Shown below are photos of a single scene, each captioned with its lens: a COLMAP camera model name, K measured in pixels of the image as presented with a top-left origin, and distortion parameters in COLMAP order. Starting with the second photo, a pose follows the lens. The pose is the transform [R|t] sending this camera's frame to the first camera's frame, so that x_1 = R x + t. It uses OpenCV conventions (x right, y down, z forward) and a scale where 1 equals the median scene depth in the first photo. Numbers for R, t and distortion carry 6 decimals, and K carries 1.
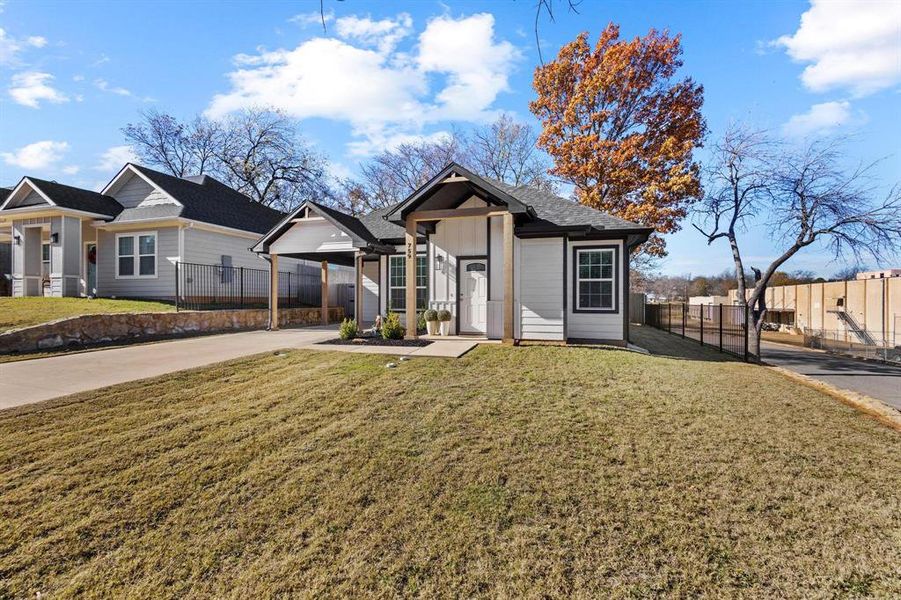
lens RADIAL K [[412.5, 0, 453.6], [0, 412.5, 297.8], [0, 0, 1]] dist [0.001986, 0.001142]
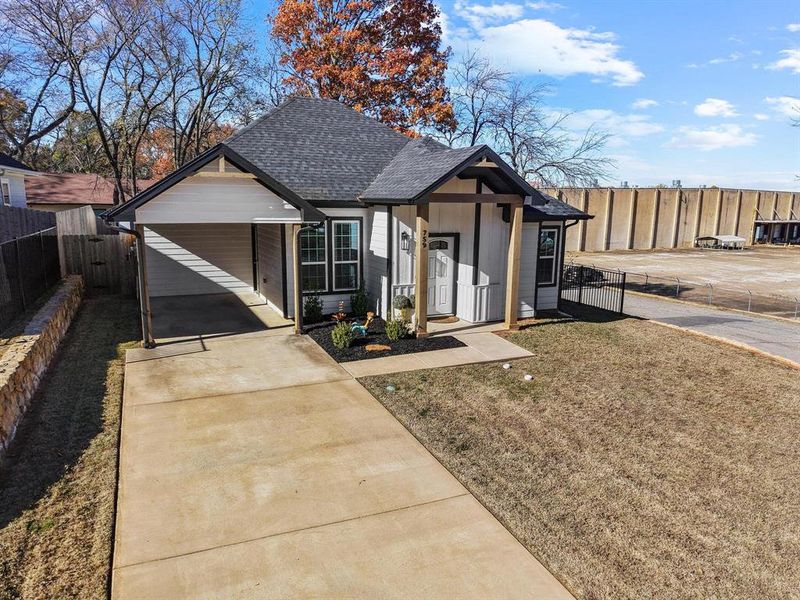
lens RADIAL K [[550.5, 0, 401.9], [0, 550.5, 304.2], [0, 0, 1]] dist [0.010262, -0.003561]
pose [[0.734991, -0.122613, 0.666899, -0.745814], [-0.017059, 0.979861, 0.198953, -0.166589], [-0.677863, -0.157605, 0.718097, 0.143527]]
